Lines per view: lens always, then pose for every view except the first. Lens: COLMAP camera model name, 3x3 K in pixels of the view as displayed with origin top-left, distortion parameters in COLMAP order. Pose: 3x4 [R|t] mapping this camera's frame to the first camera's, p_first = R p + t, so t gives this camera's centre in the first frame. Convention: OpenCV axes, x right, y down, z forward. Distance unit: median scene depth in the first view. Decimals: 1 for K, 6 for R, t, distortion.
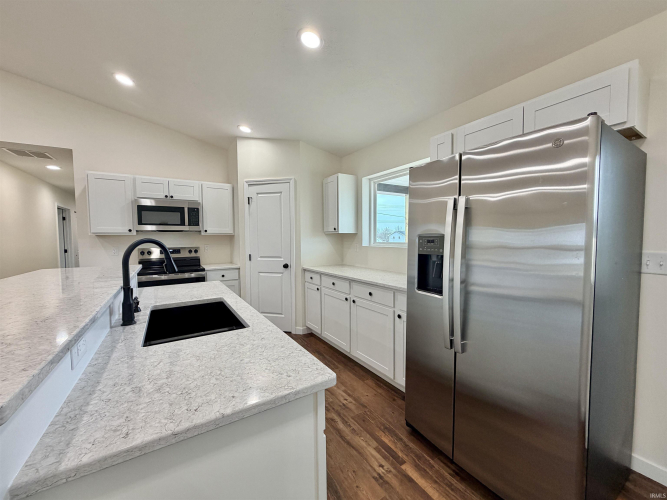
lens RADIAL K [[265.9, 0, 333.9], [0, 265.9, 250.5], [0, 0, 1]] dist [-0.001844, -0.000218]
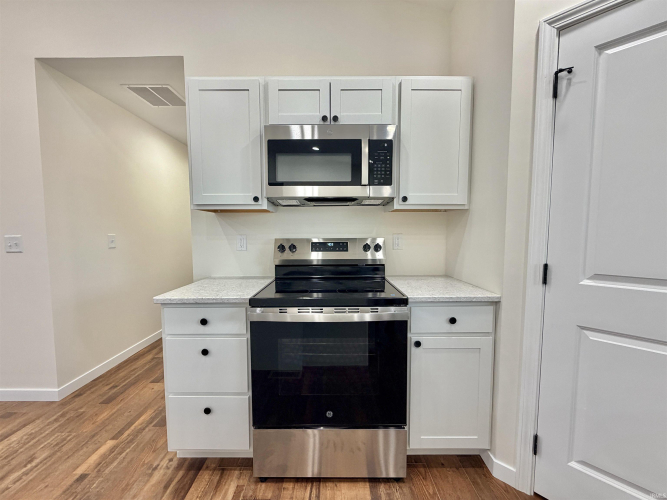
lens RADIAL K [[265.9, 0, 332.1], [0, 265.9, 251.2], [0, 0, 1]] dist [-0.001844, -0.000218]
pose [[0.849455, 0.042016, -0.525985, -0.372075], [-0.032191, 0.999094, 0.027821, -0.001663], [0.526678, -0.006701, 0.850039, 0.617516]]
